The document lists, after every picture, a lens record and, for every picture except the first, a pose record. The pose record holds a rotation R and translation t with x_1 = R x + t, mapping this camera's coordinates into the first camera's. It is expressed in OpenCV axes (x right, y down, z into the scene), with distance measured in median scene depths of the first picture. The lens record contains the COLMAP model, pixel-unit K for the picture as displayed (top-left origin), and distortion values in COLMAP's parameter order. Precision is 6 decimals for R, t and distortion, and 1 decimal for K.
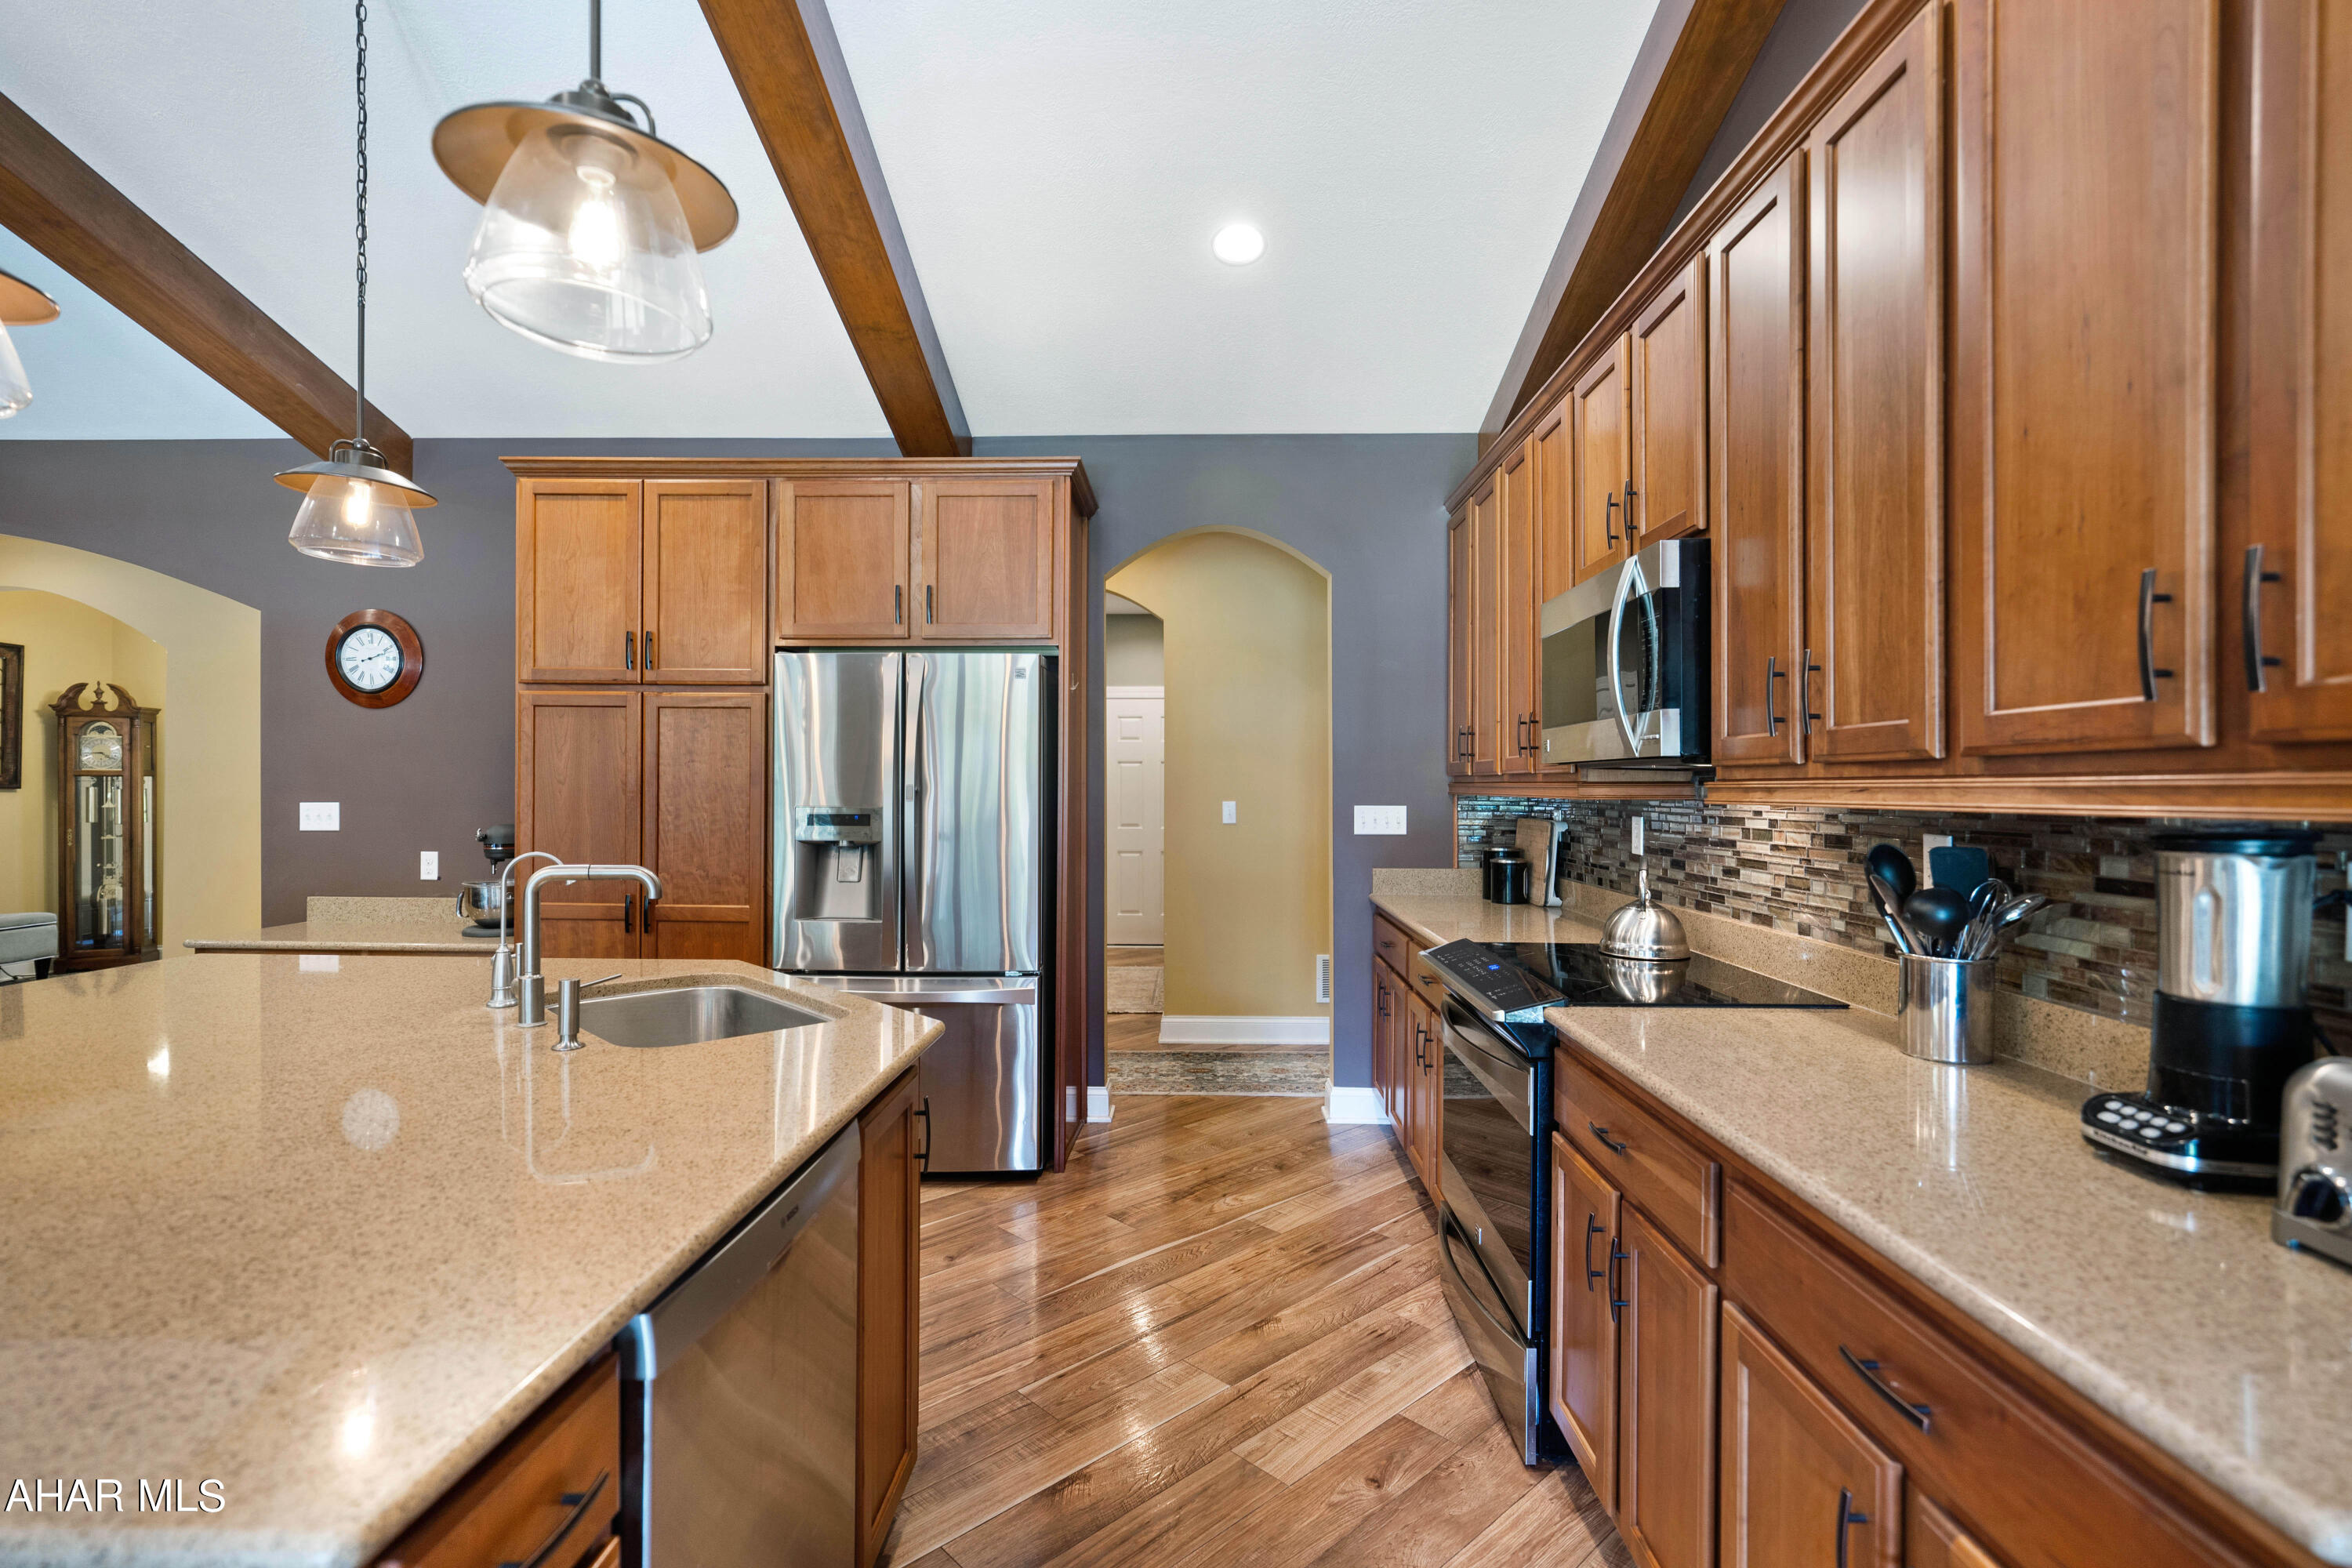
lens RADIAL K [[1089.7, 0, 1177.7], [0, 1089.7, 789.9], [0, 0, 1]] dist [-0.002957, 0.000394]
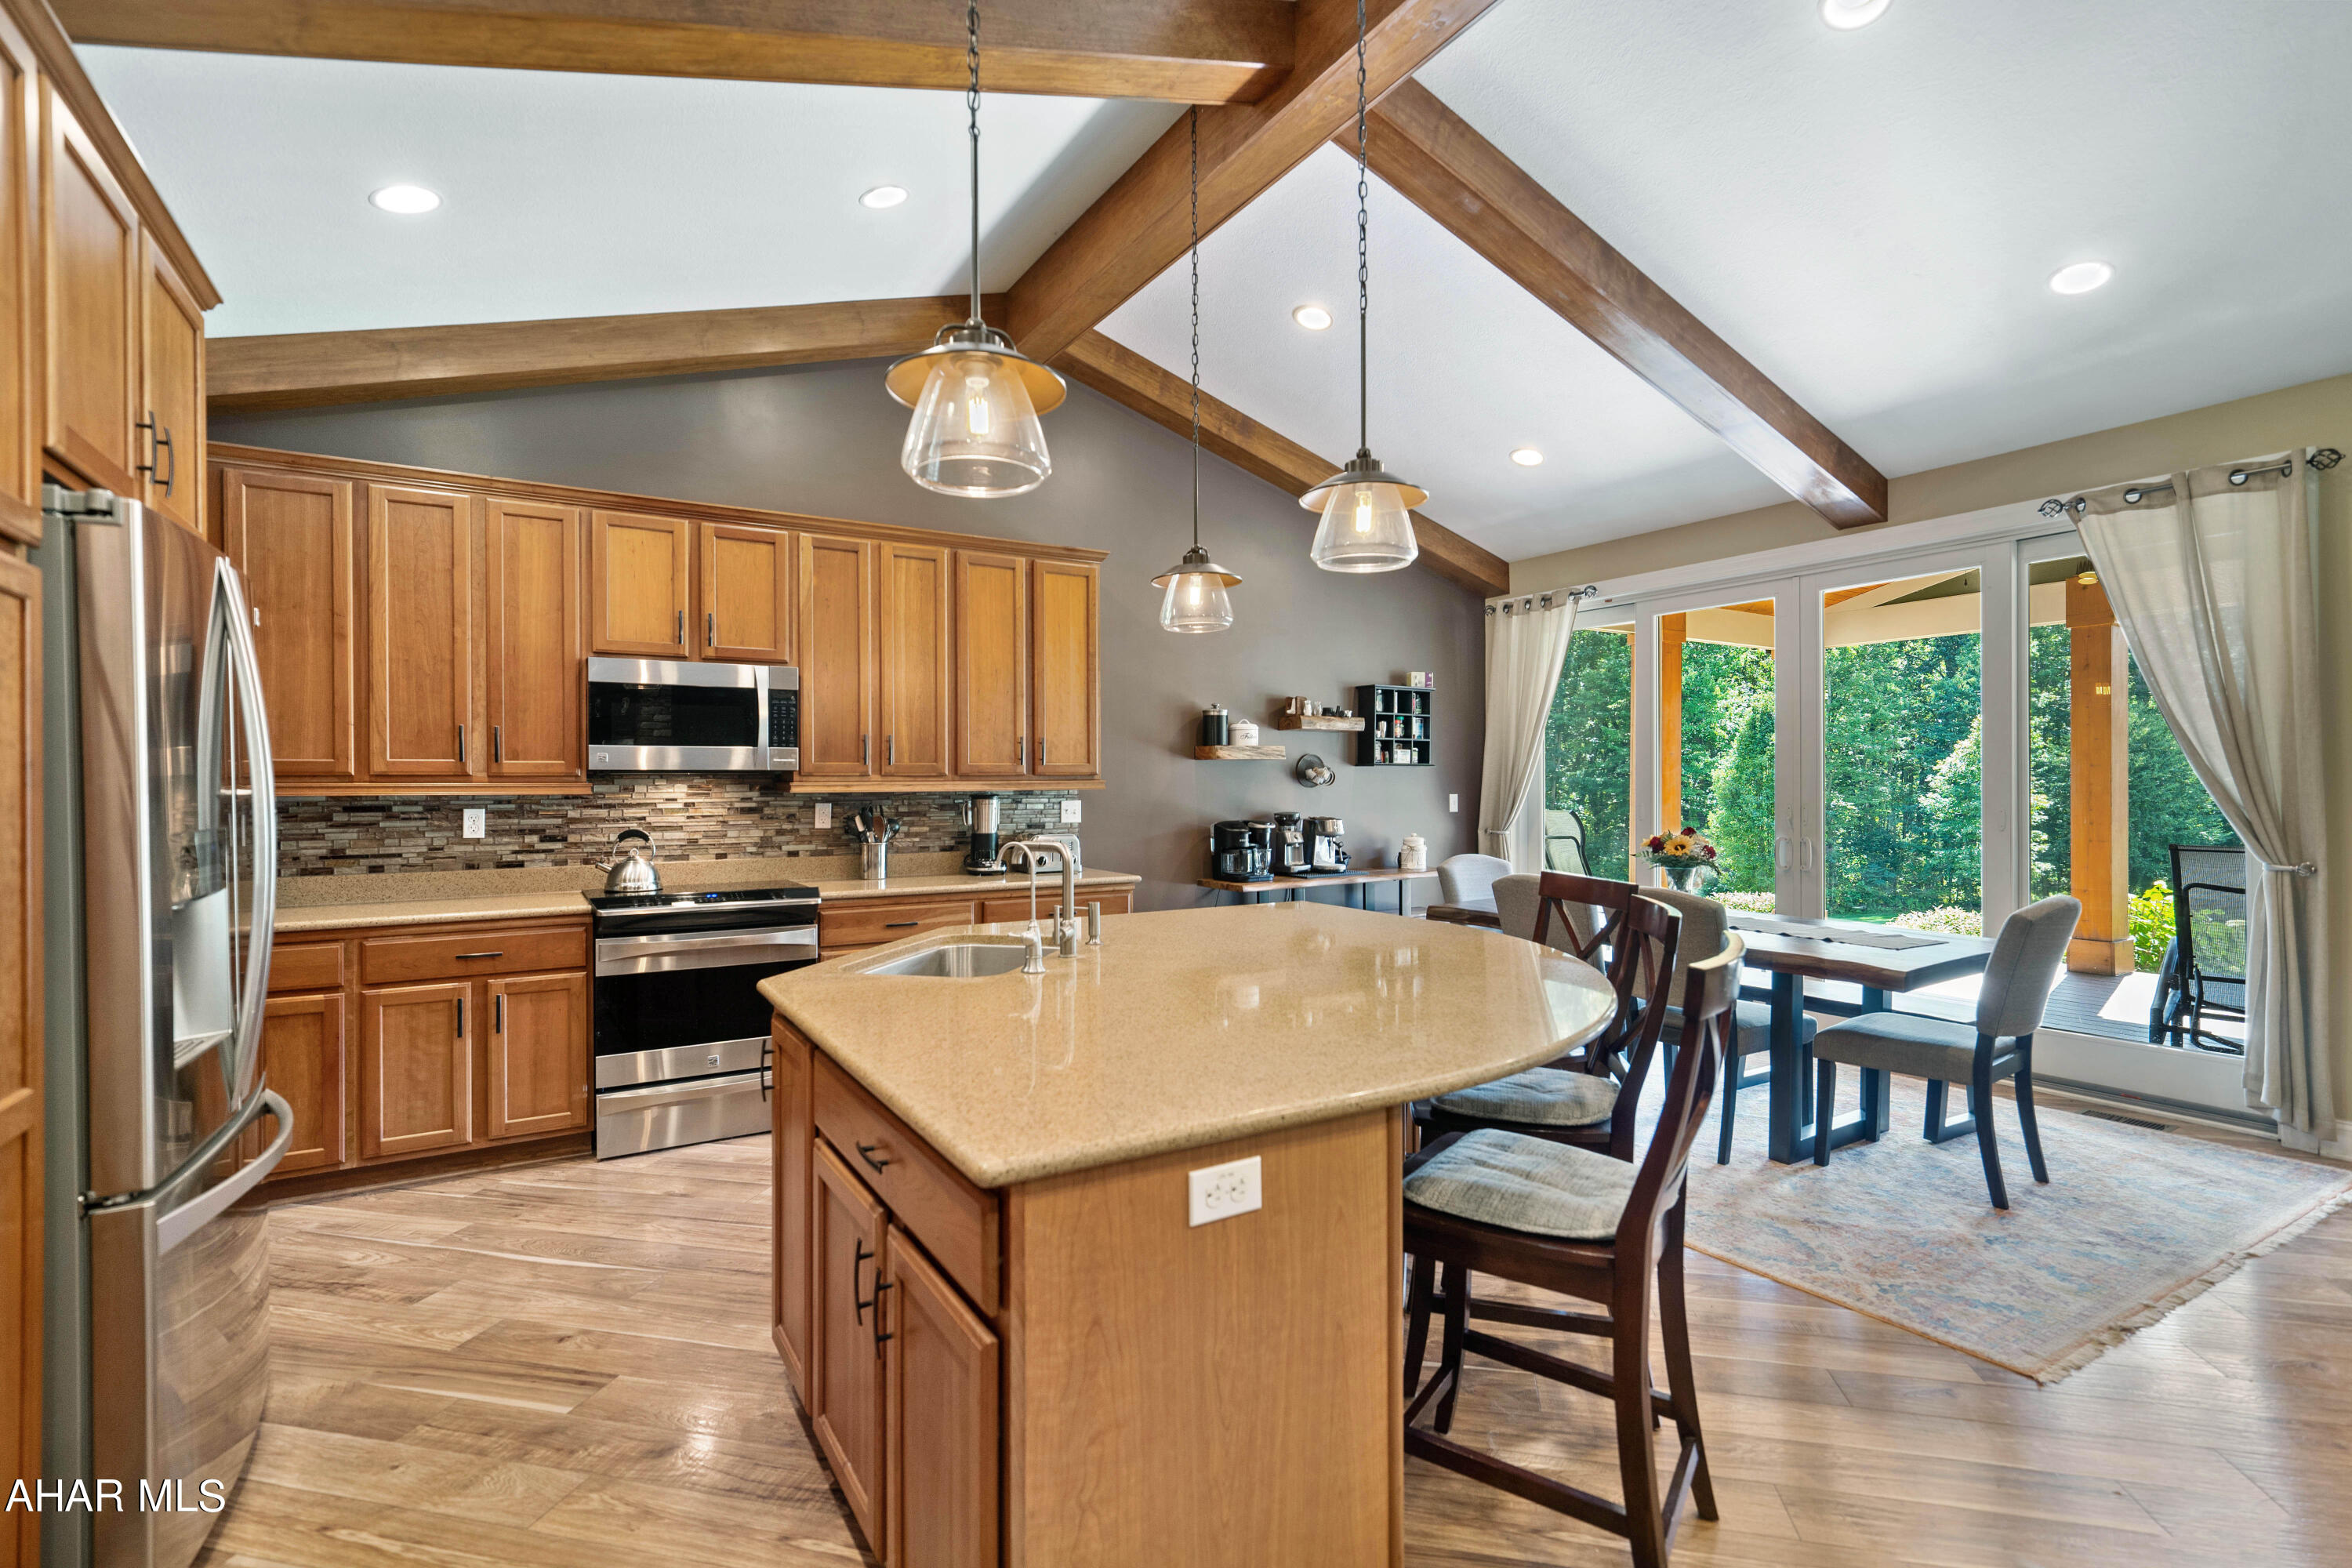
lens RADIAL K [[1080.3, 0, 1180.8], [0, 1080.3, 784.5], [0, 0, 1]] dist [-0.000655, 0.001603]
pose [[-0.549462, -0.001997, 0.835516, -1.362281], [0.005085, 0.999971, 0.005734, -0.009216], [-0.835503, 0.007399, -0.549436, 1.218289]]
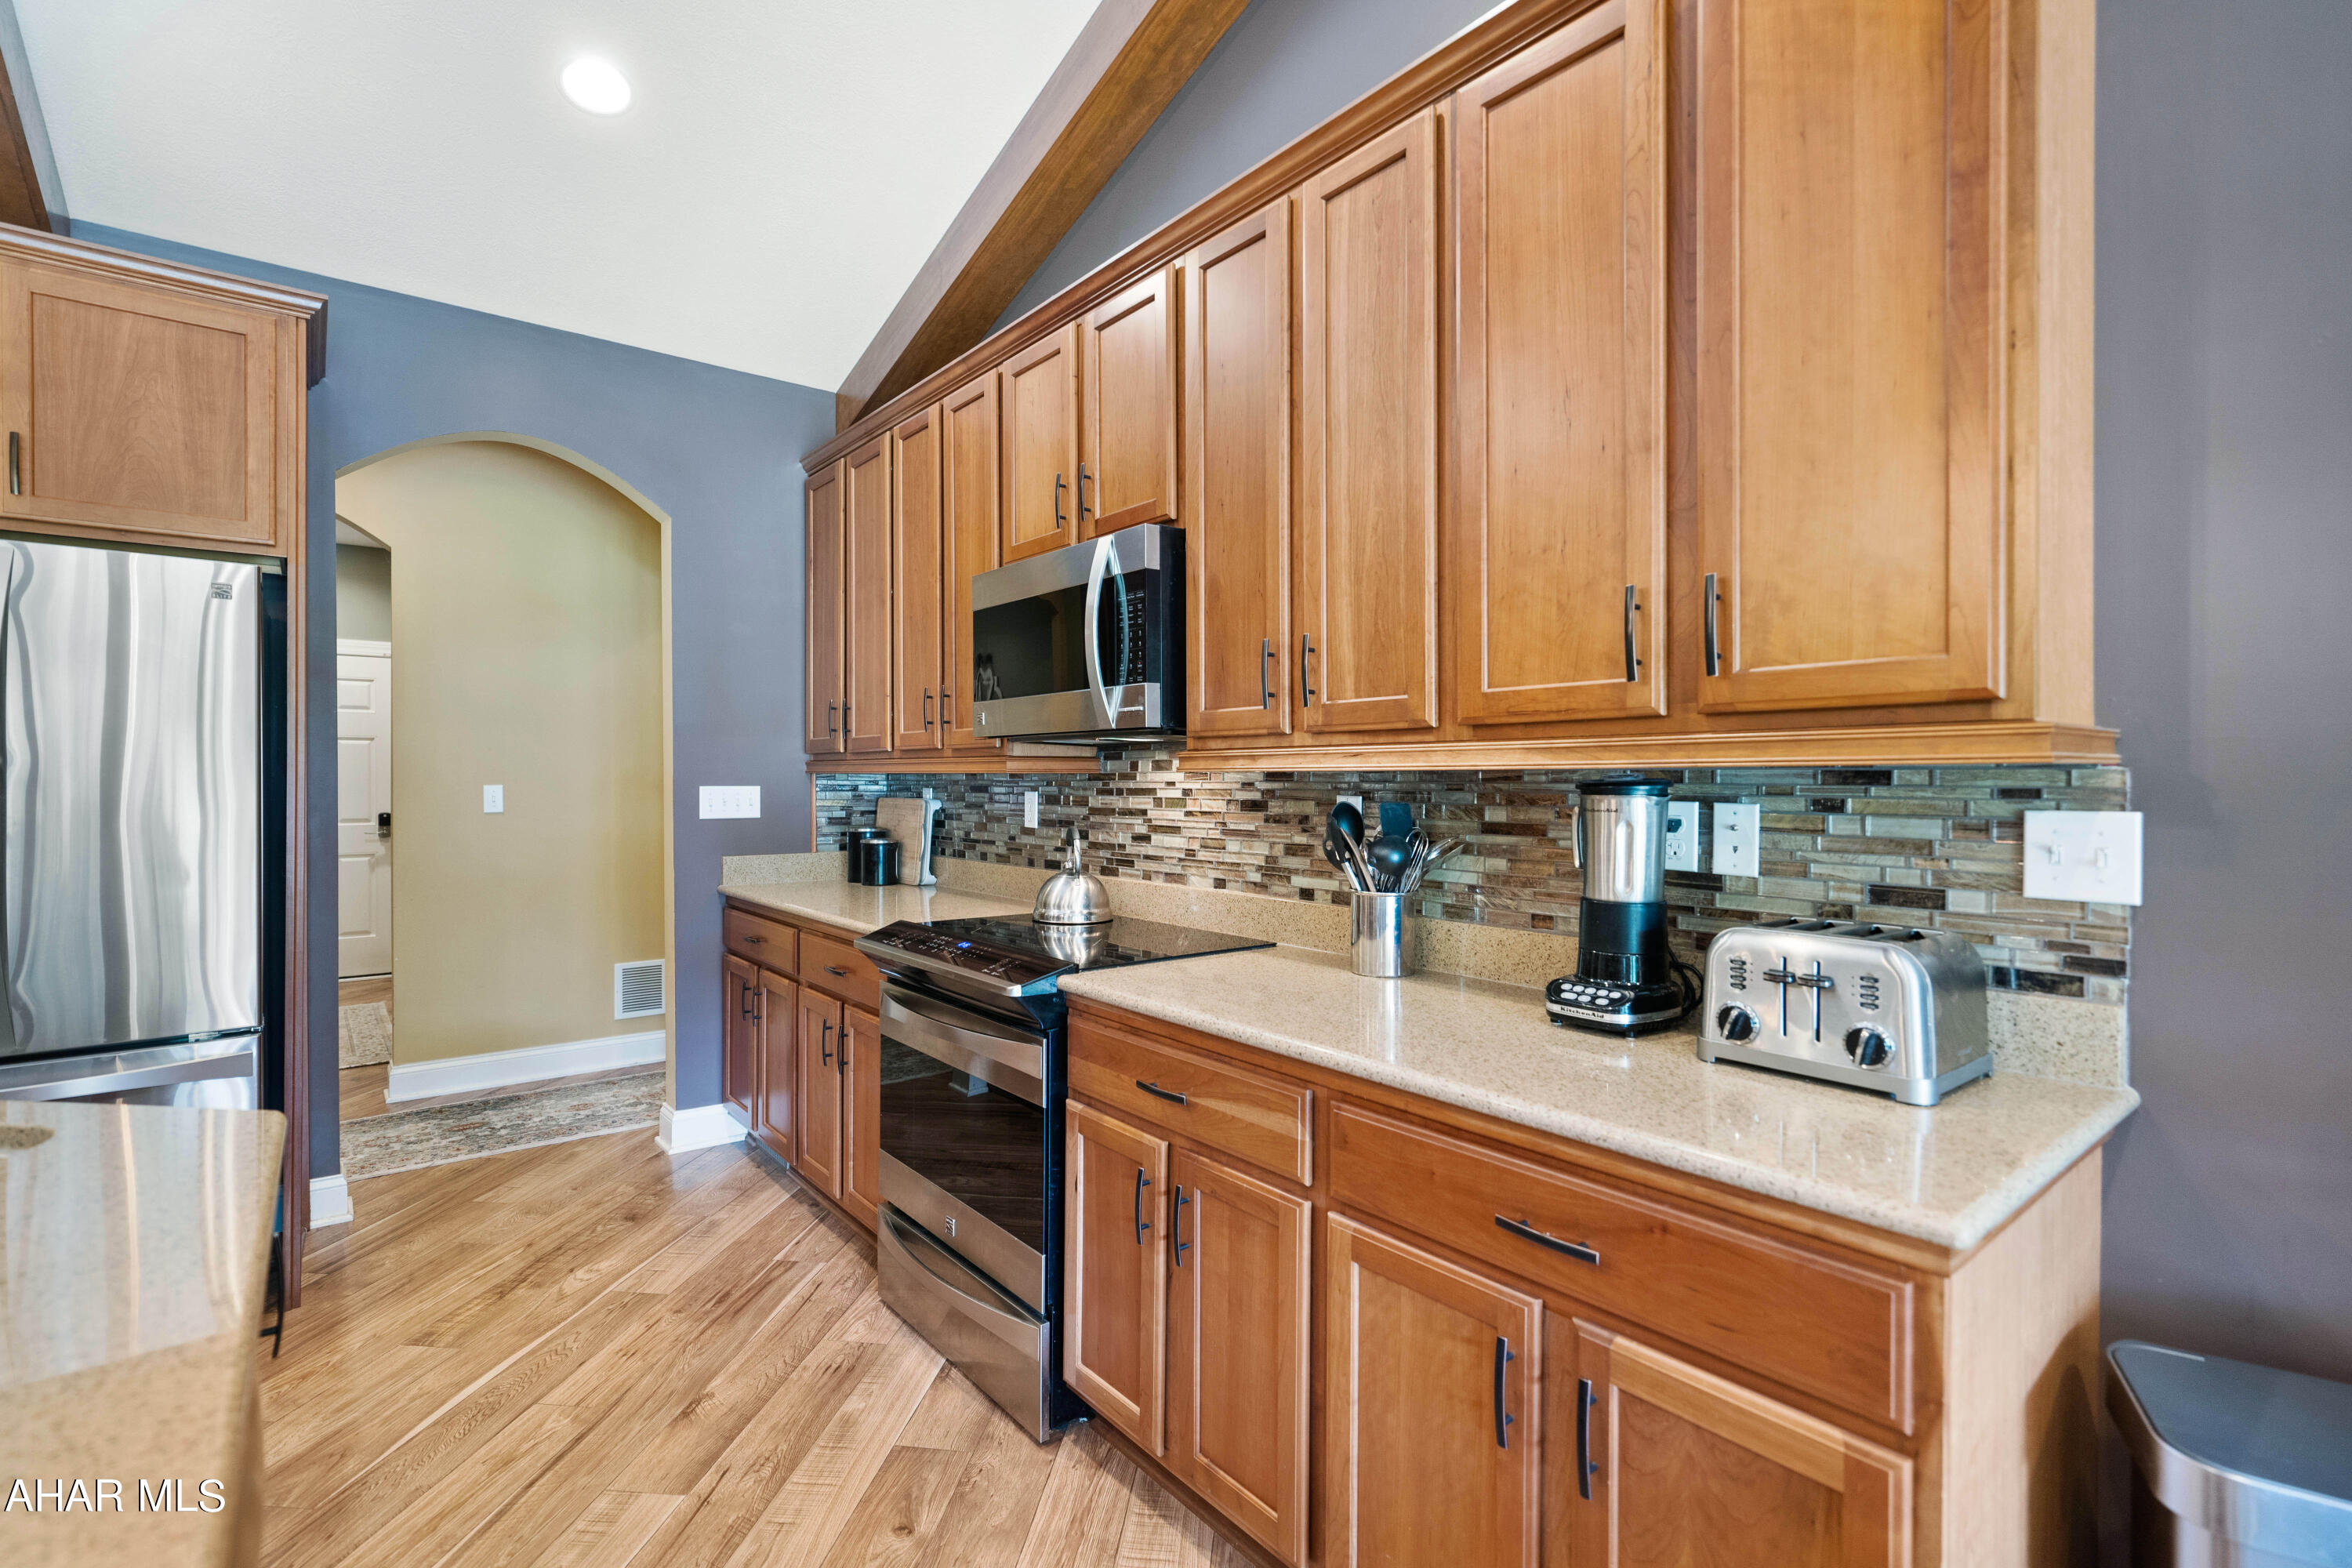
lens RADIAL K [[1080.3, 0, 1180.8], [0, 1080.3, 784.5], [0, 0, 1]] dist [-0.000655, 0.001603]
pose [[0.763015, -0.005095, 0.646361, -0.169085], [0.002759, 0.999985, 0.004626, 0.016238], [-0.646375, -0.001747, 0.763018, 0.138582]]
